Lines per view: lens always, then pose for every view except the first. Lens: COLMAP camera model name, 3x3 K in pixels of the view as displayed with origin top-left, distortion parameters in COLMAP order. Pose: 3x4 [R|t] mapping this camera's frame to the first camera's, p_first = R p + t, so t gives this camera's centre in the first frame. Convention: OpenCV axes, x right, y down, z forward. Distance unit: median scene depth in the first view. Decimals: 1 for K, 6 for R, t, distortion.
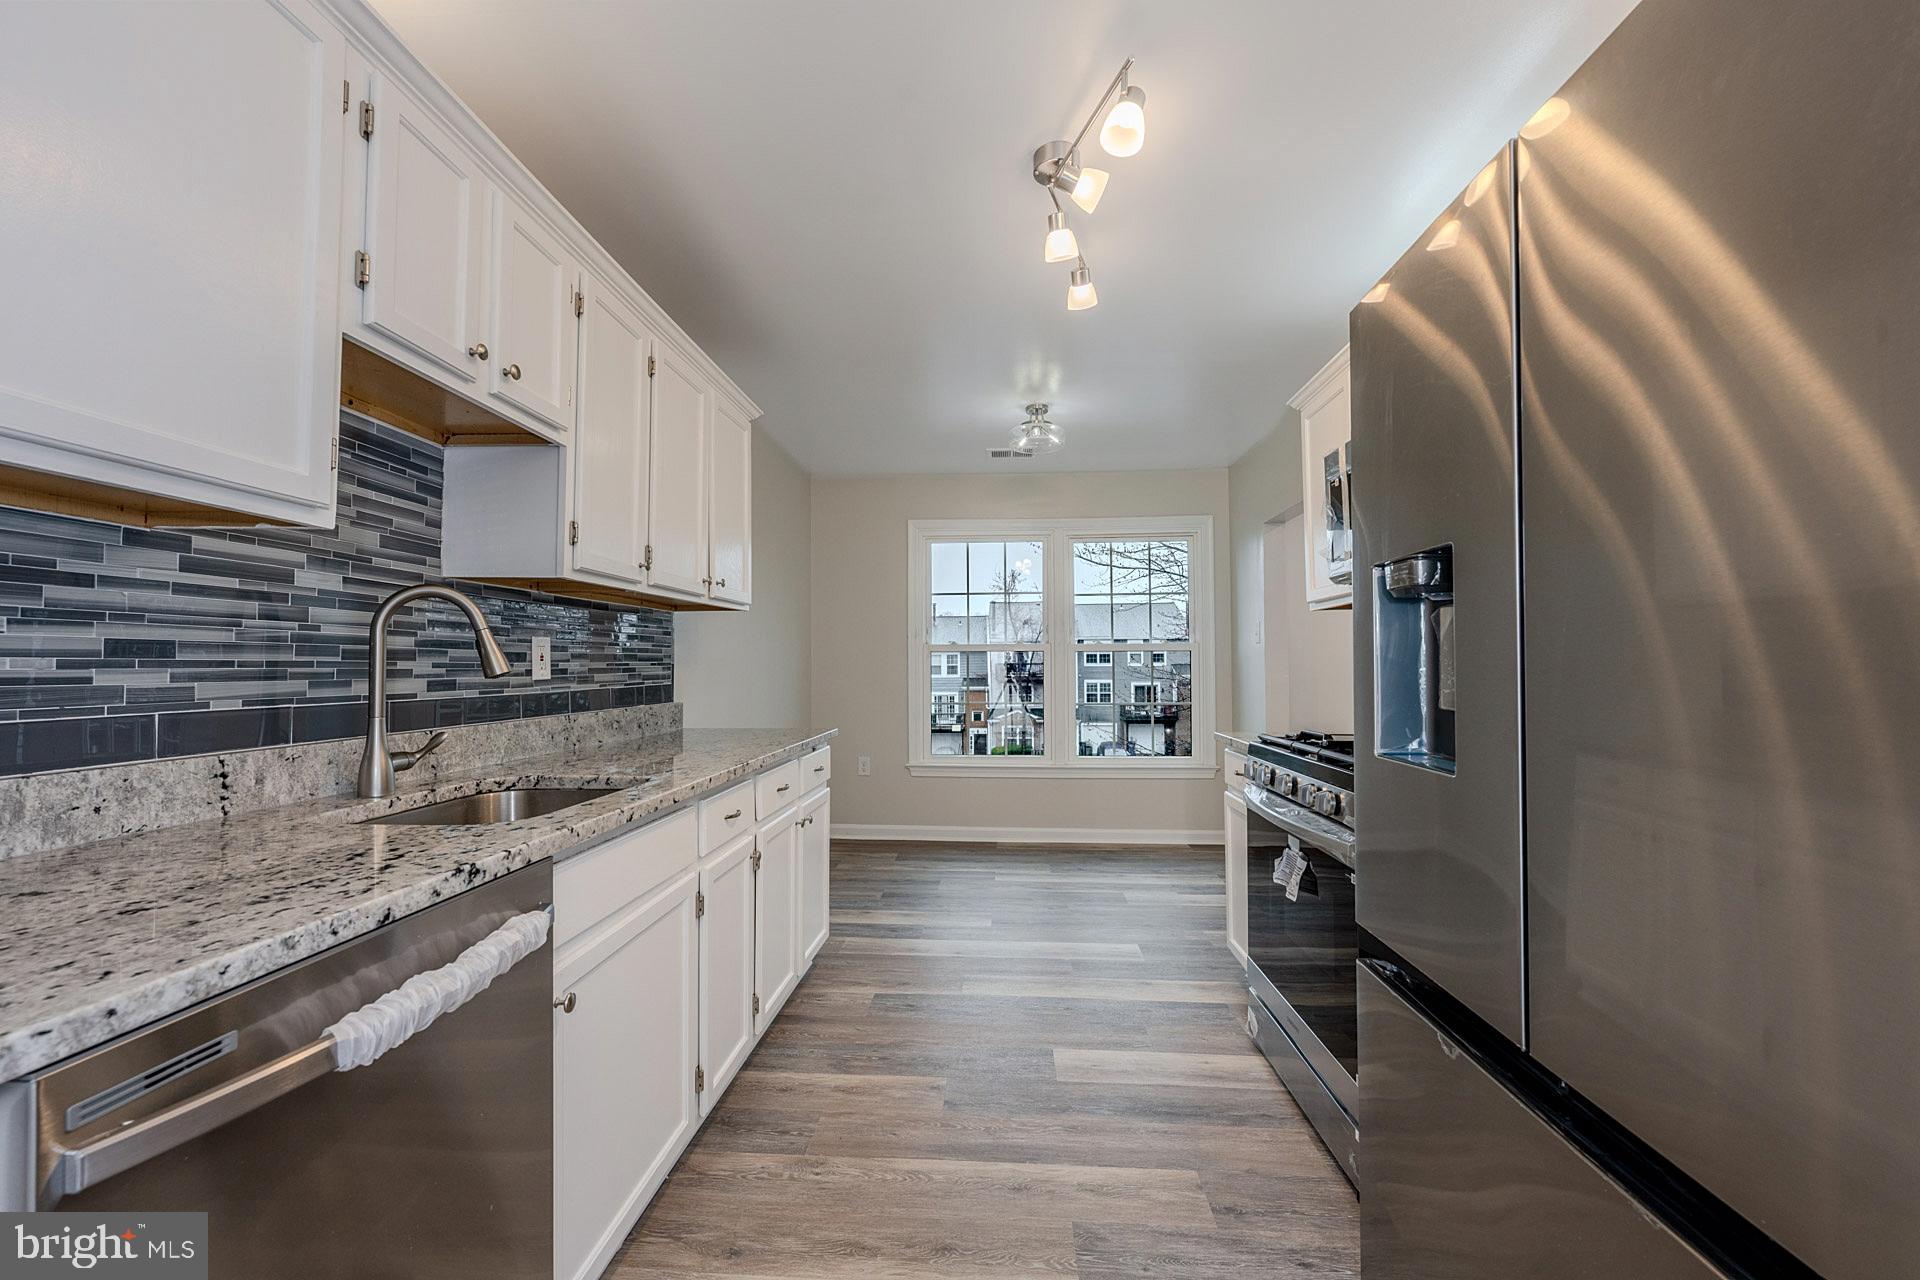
lens RADIAL K [[771.3, 0, 949.3], [0, 771.3, 651.3], [0, 0, 1]] dist [-0.000436, 0.000257]
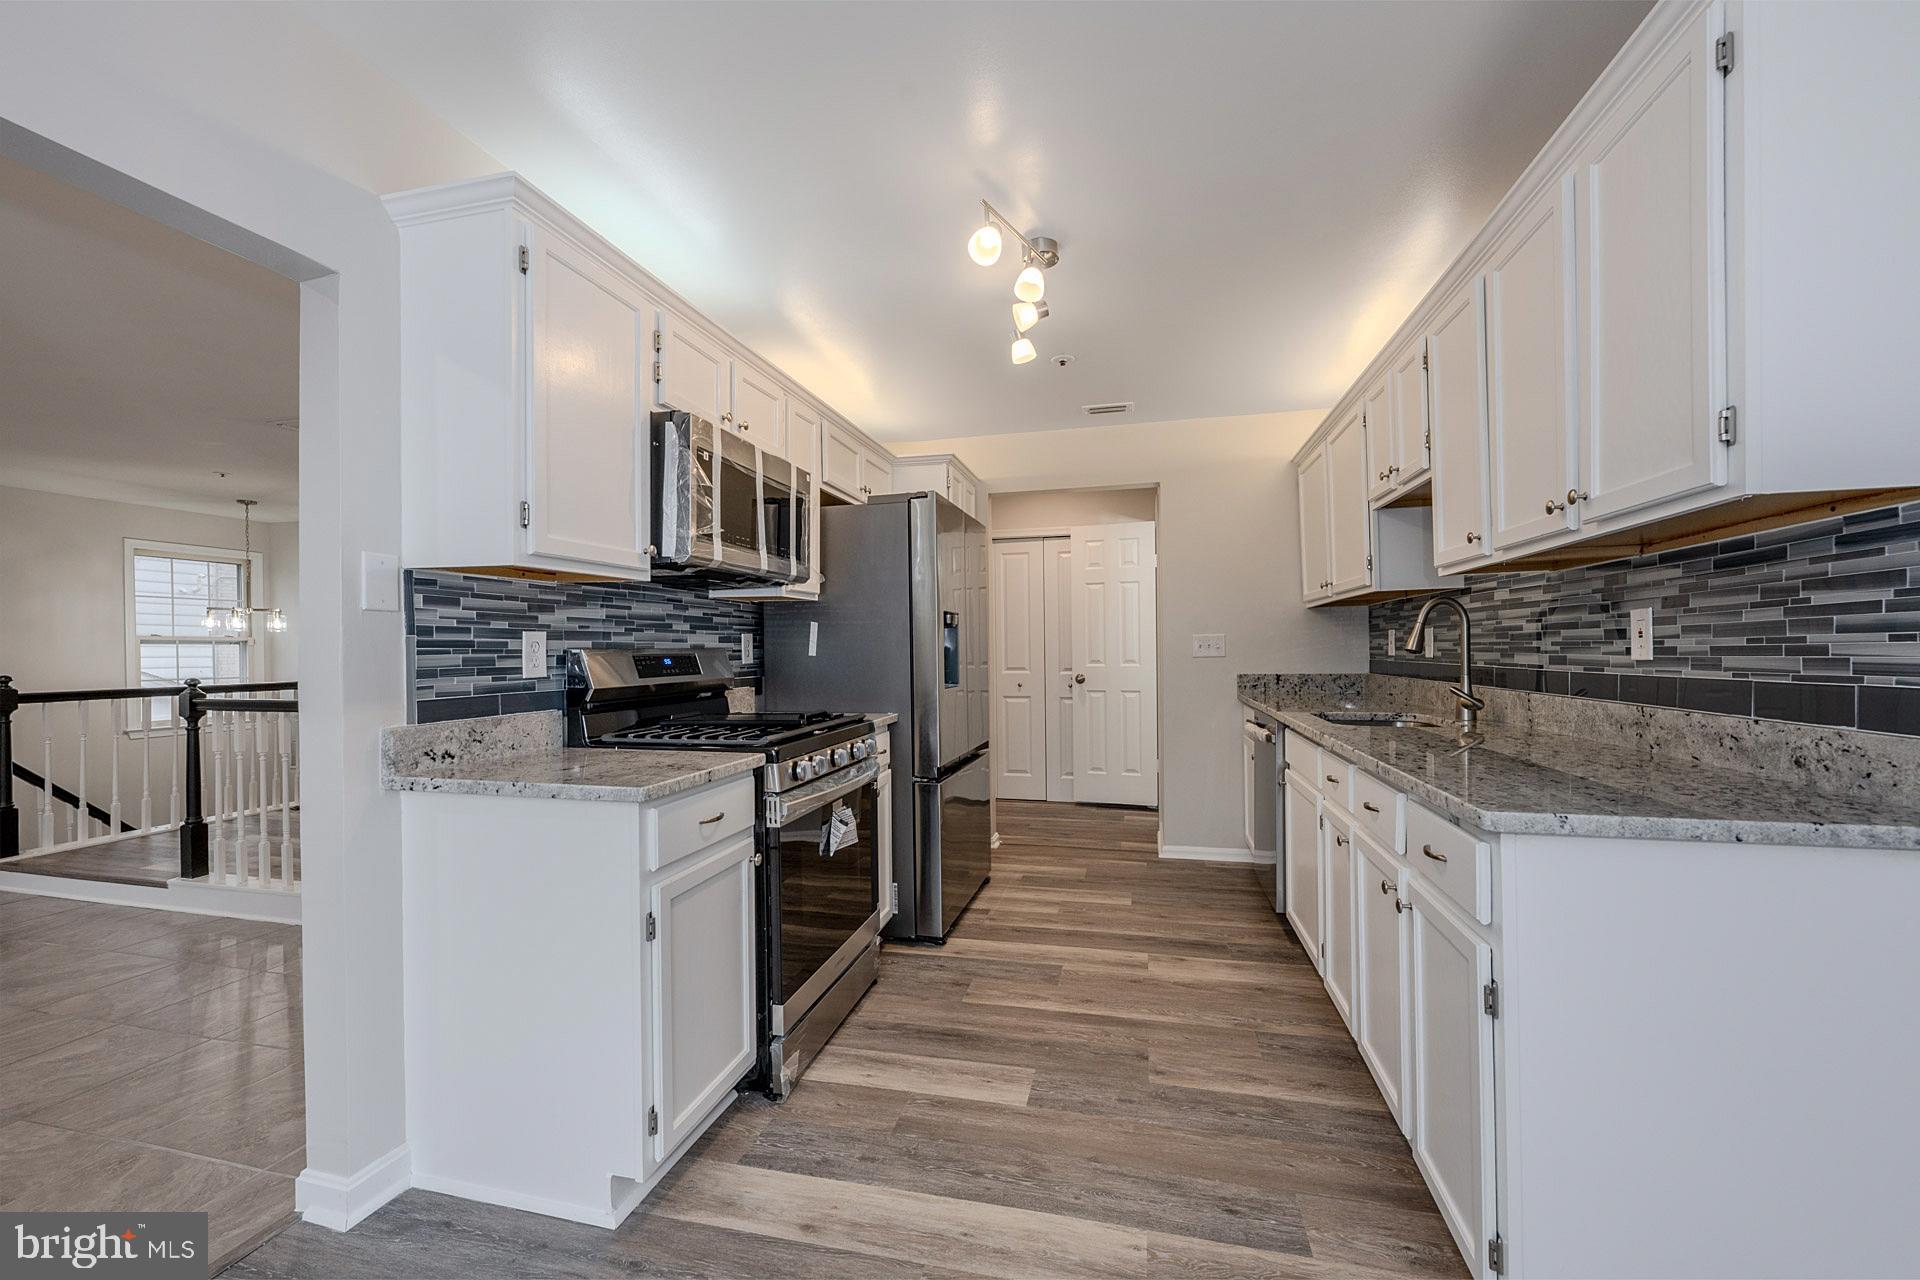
lens RADIAL K [[771.3, 0, 949.3], [0, 771.3, 651.3], [0, 0, 1]] dist [-0.000436, 0.000257]
pose [[-0.985367, 0.016222, 0.169673, 0.071562], [0.013503, 0.999761, -0.017167, 0.032511], [-0.169911, -0.014624, -0.985351, 2.013171]]
